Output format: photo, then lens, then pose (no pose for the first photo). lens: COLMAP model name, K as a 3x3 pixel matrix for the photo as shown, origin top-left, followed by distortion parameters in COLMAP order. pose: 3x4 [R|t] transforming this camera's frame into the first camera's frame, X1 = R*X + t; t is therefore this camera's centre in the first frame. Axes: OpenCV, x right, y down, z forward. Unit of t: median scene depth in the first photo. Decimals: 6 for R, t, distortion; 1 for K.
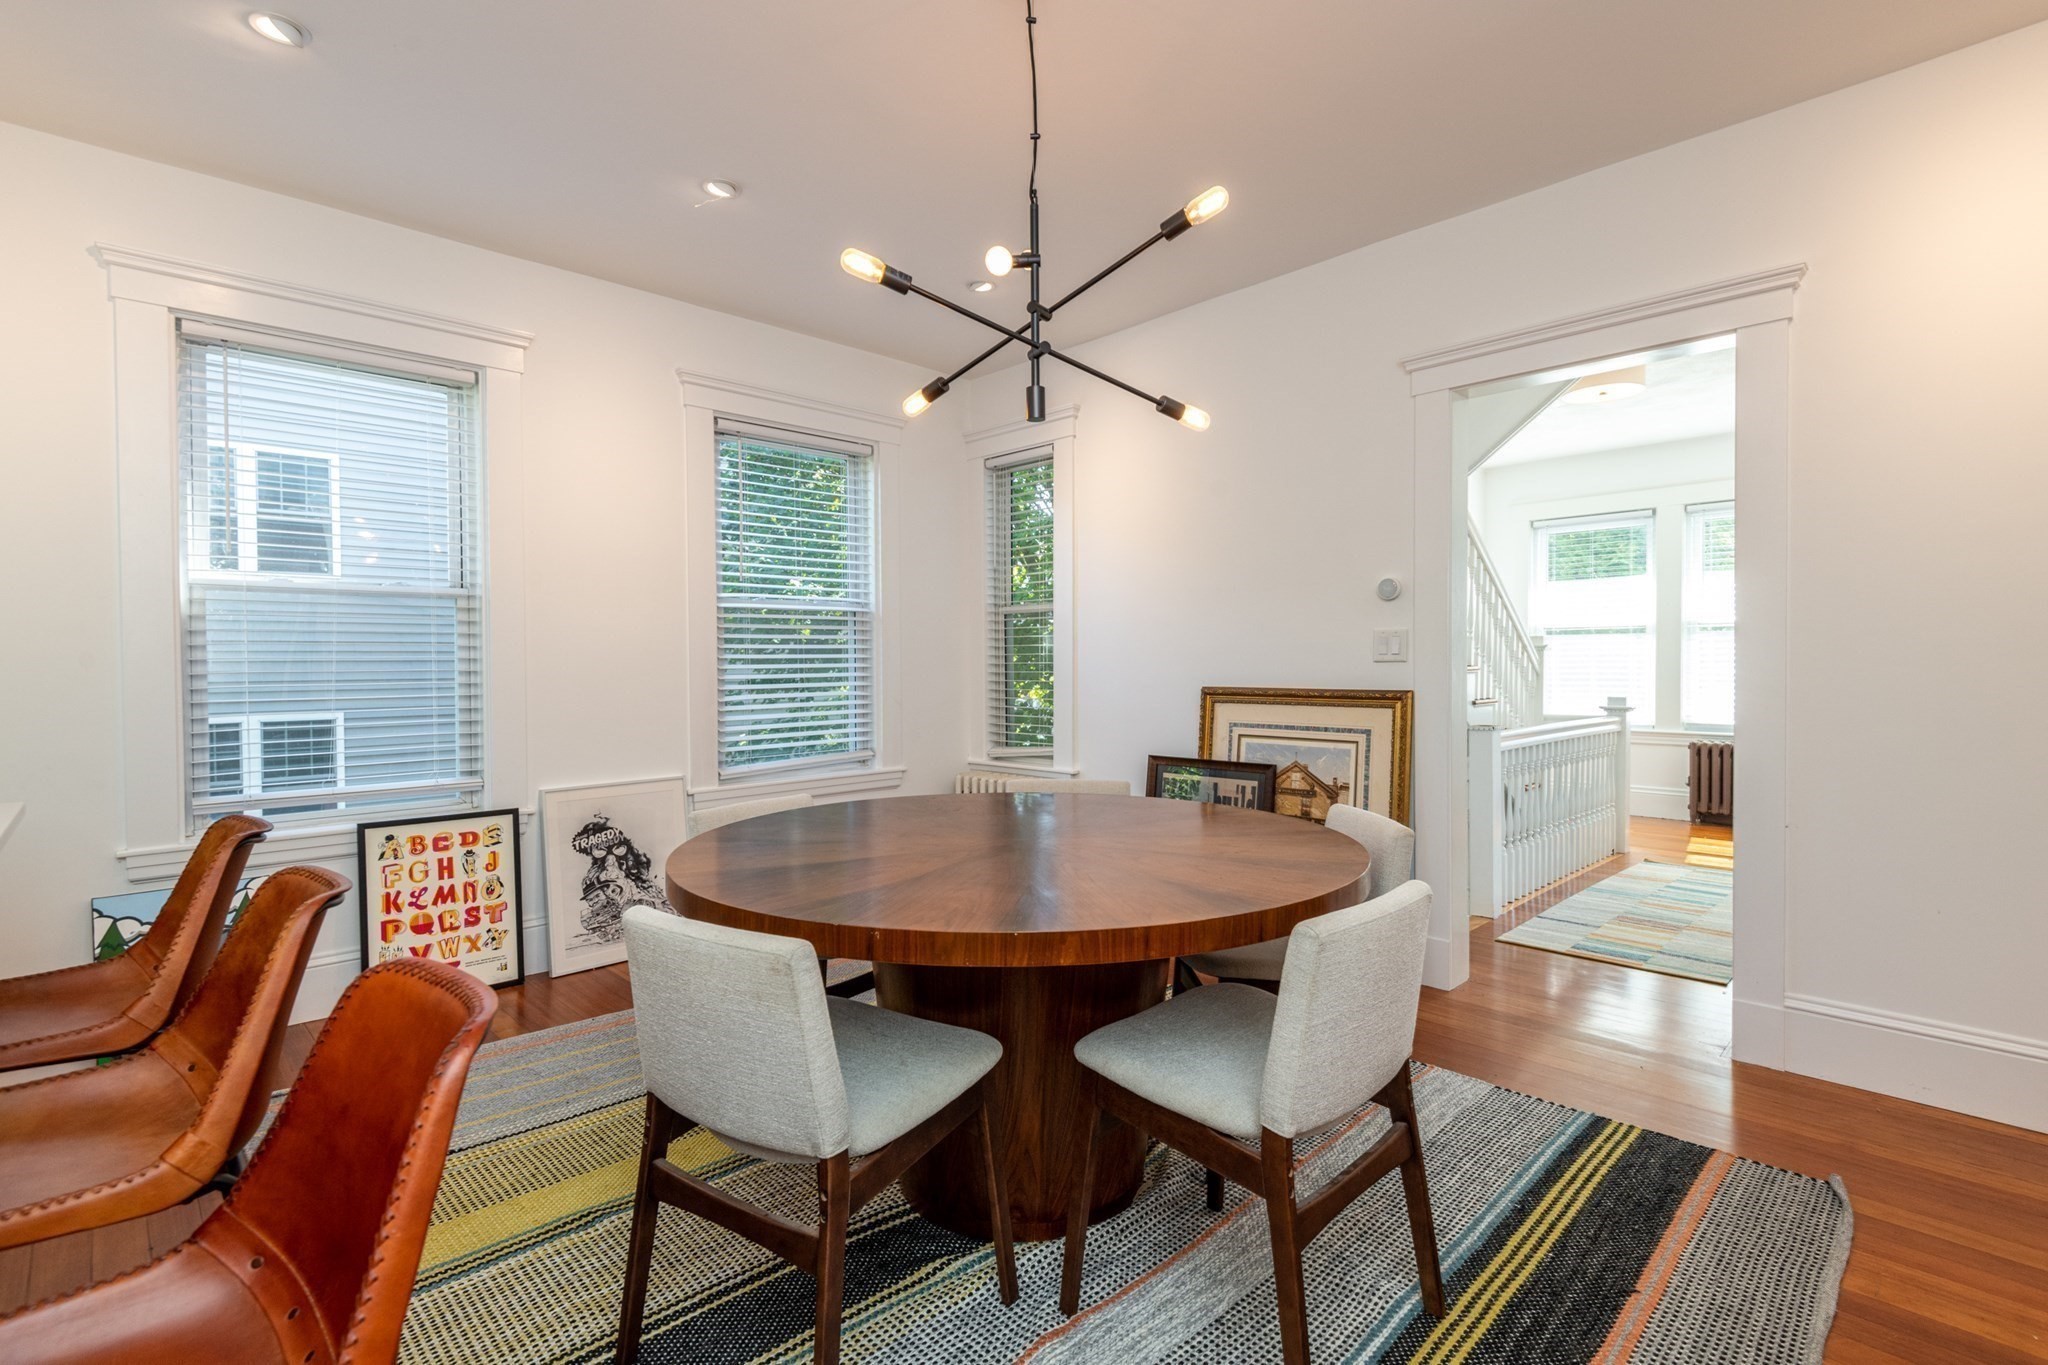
lens RADIAL K [[945.4, 0, 1016.9], [0, 945.4, 688.0], [0, 0, 1]] dist [0.019635, -0.011550]
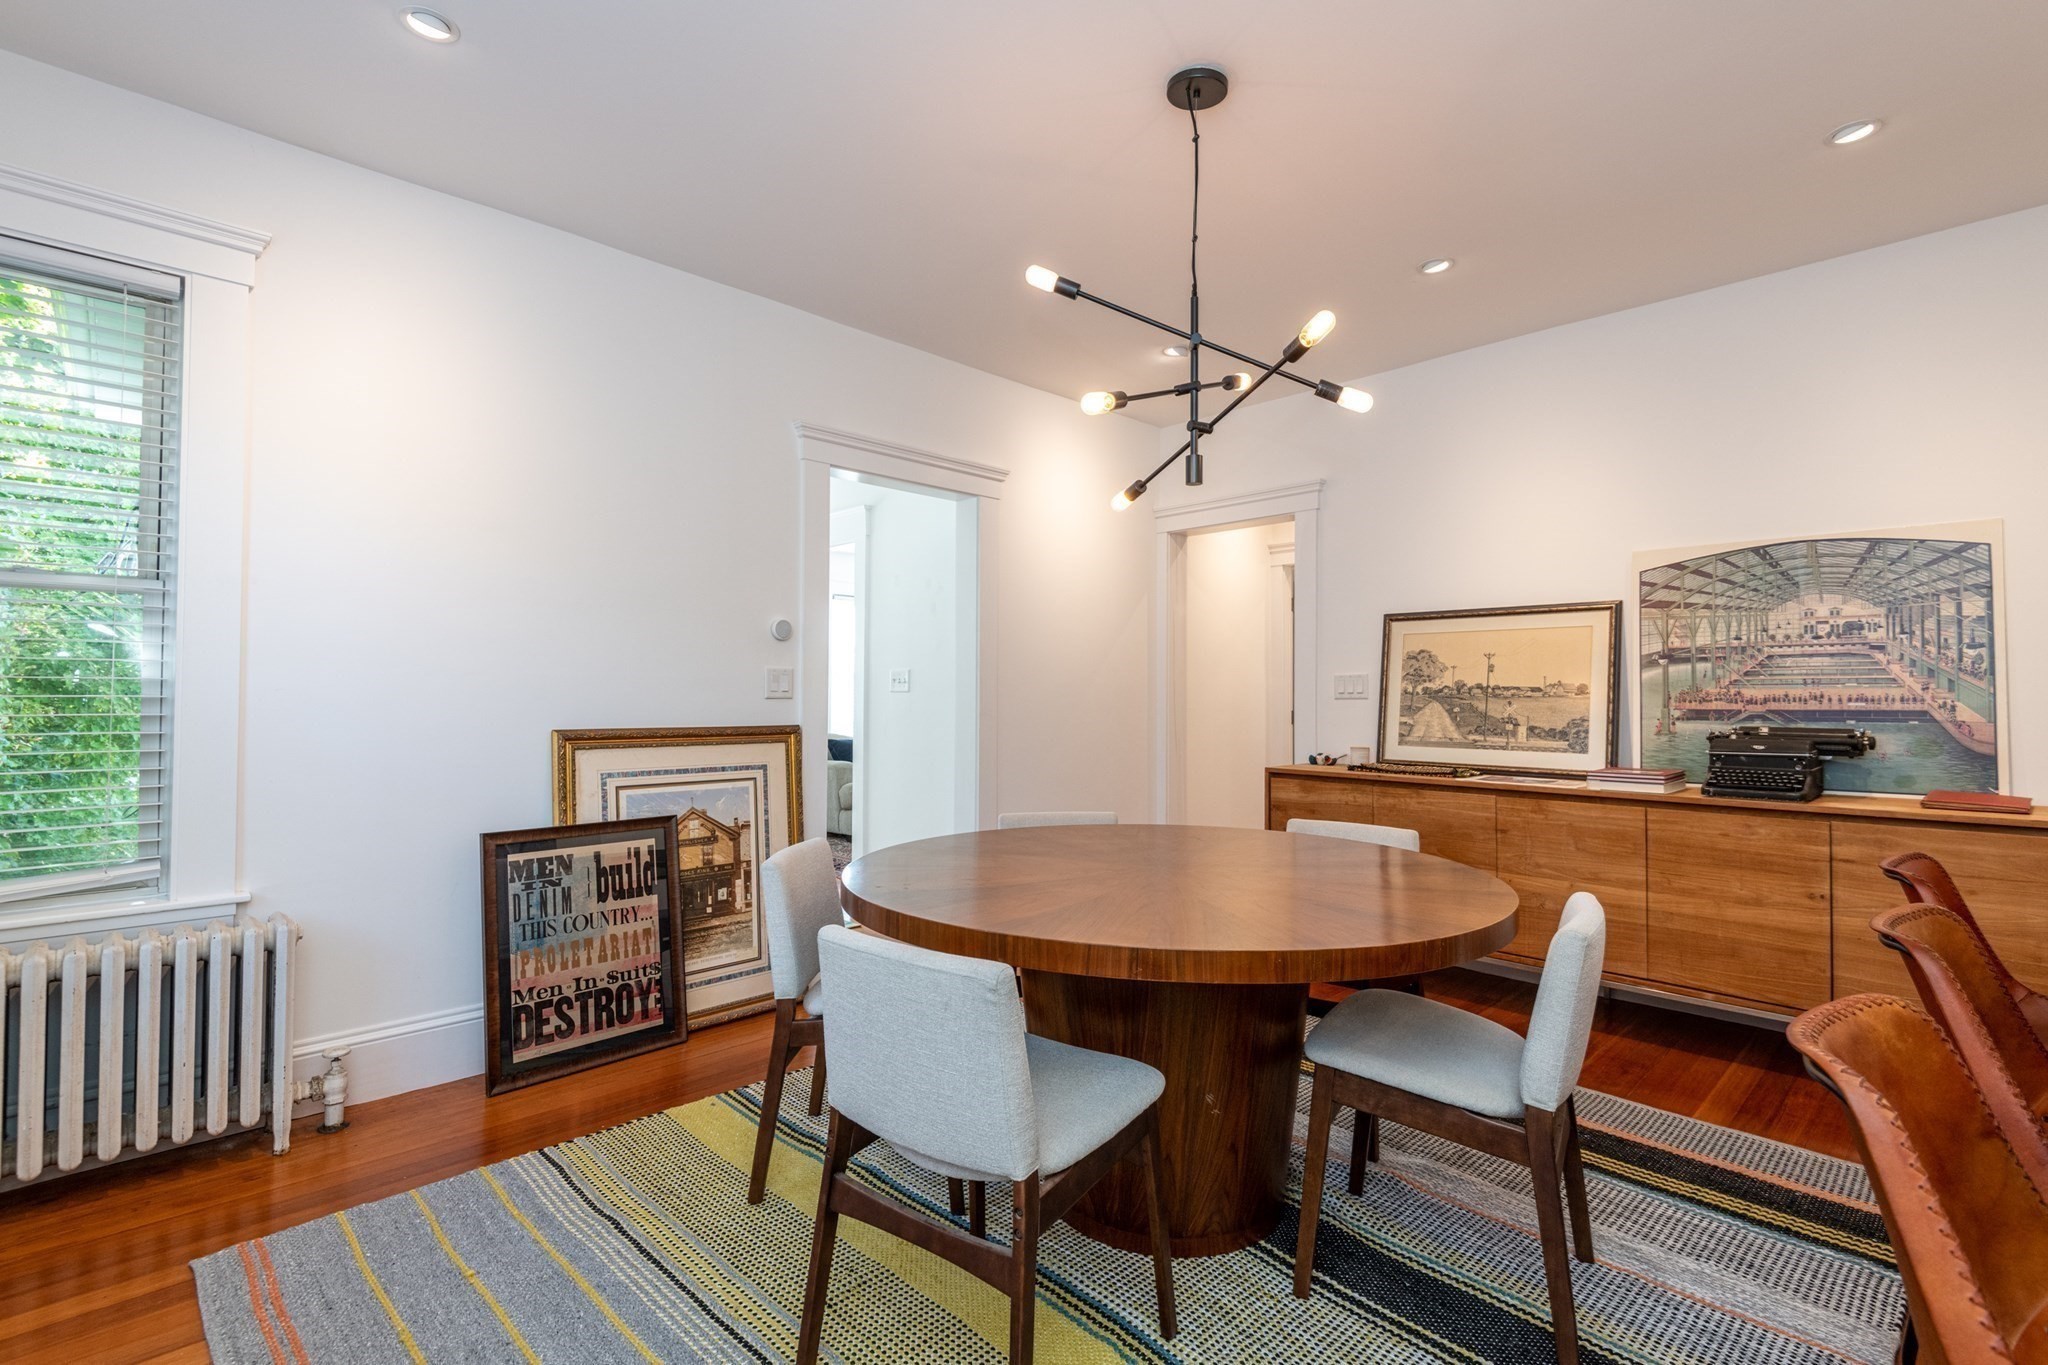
lens RADIAL K [[945.4, 0, 1022.1], [0, 945.4, 682.4], [0, 0, 1]] dist [0.019635, -0.011550]
pose [[-0.003265, 0.021031, 0.999773, -0.613134], [0.022602, 0.999525, -0.020952, -0.016320], [-0.999739, 0.022529, -0.003739, 0.684076]]
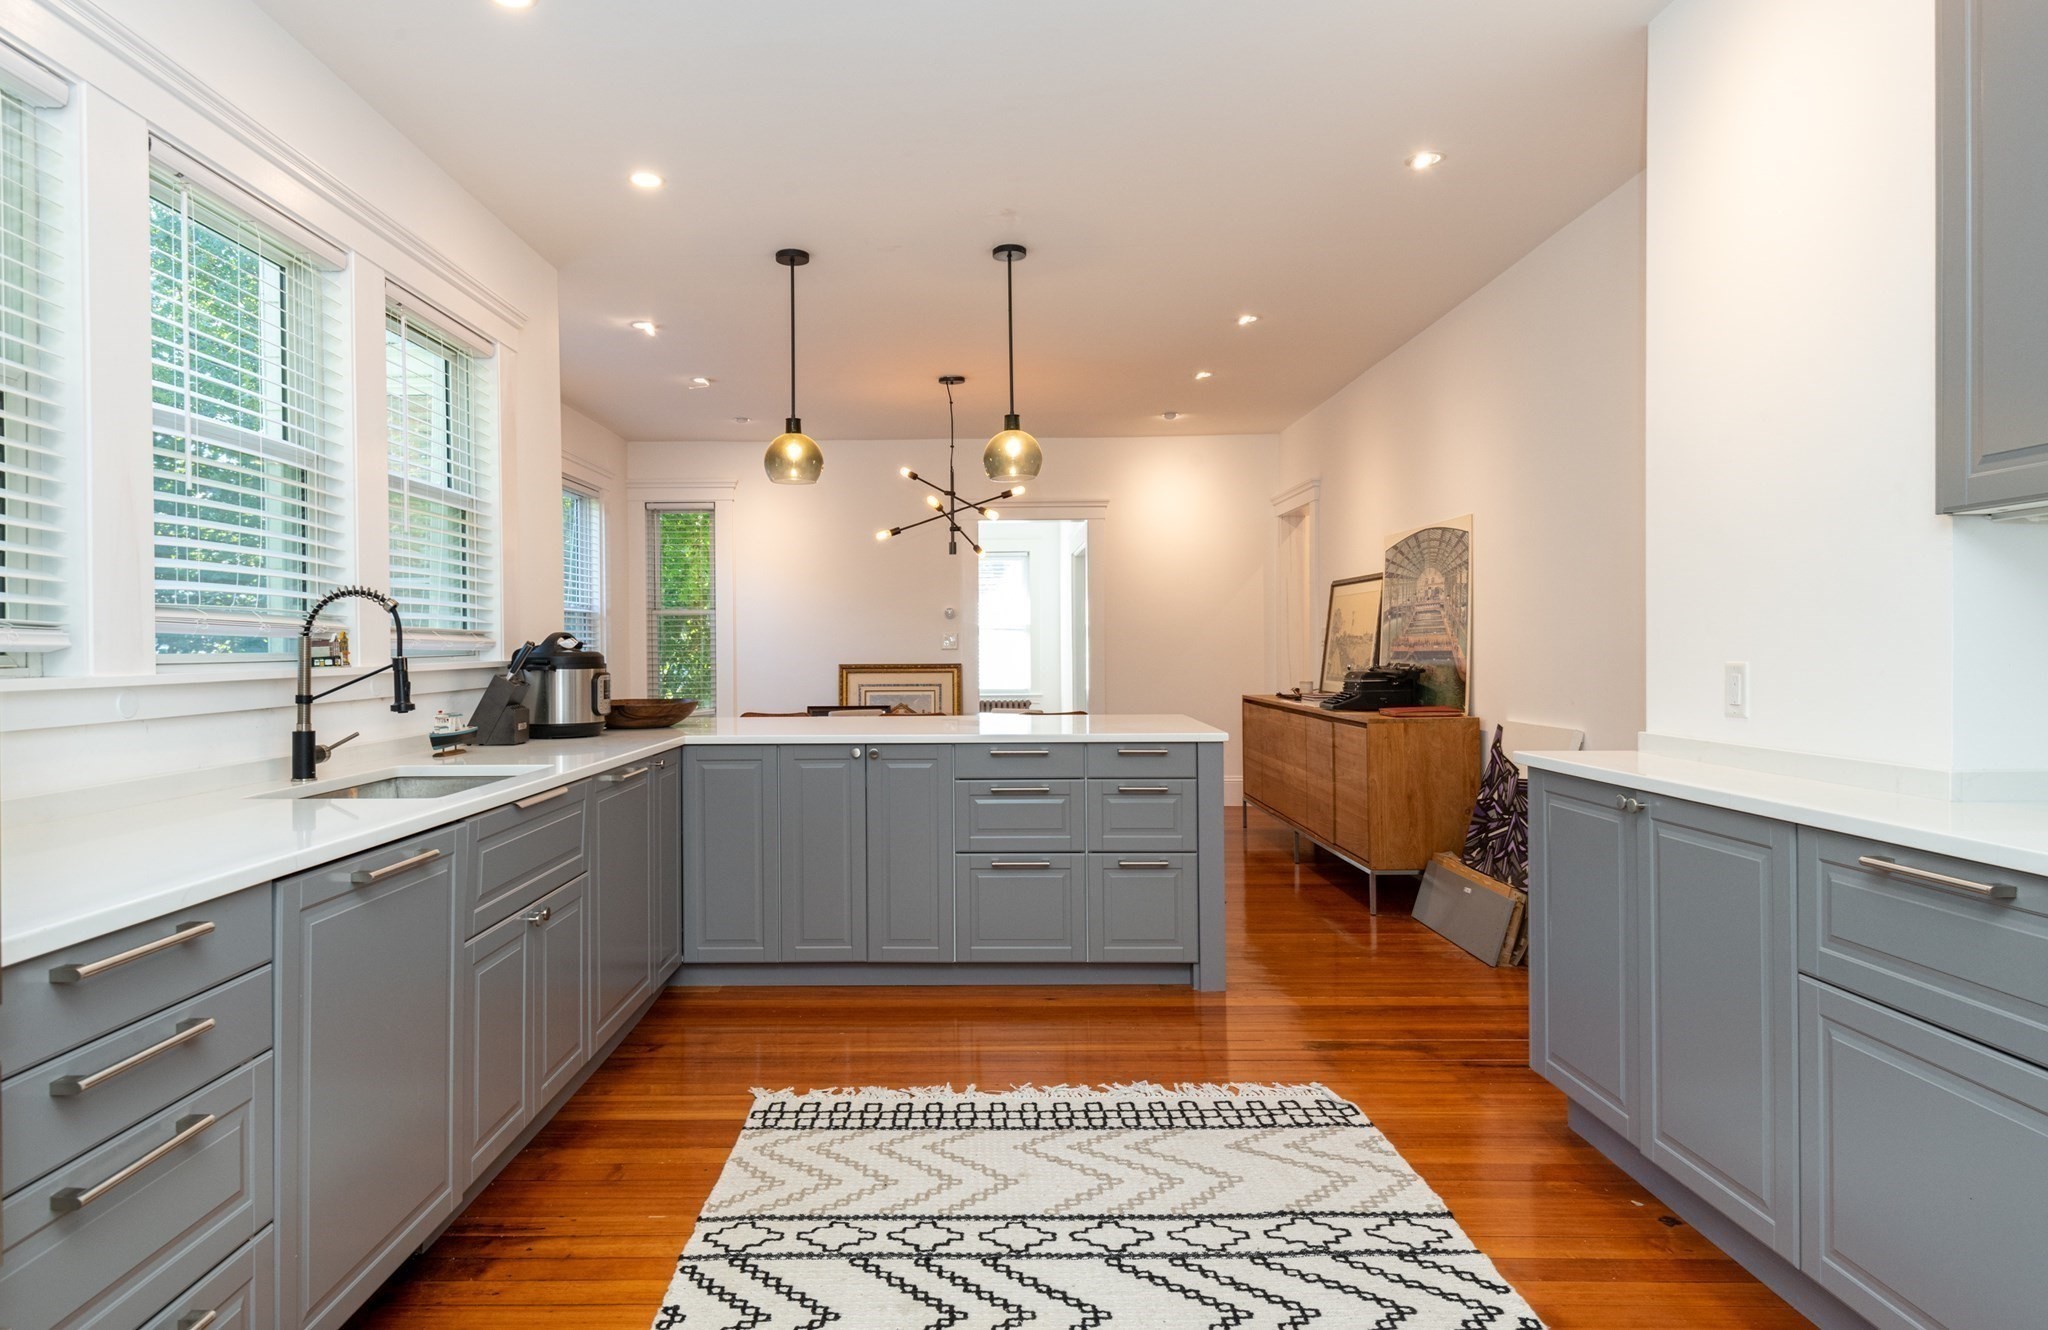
lens RADIAL K [[1156.2, 0, 957.7], [0, 1156.2, 655.8], [0, 0, 1]] dist [0.023141, 0.000412]
pose [[0.707330, -0.003791, 0.706874, -1.227141], [0.022020, 0.999618, -0.016673, 0.025268], [-0.706541, 0.027358, 0.707143, -0.683767]]
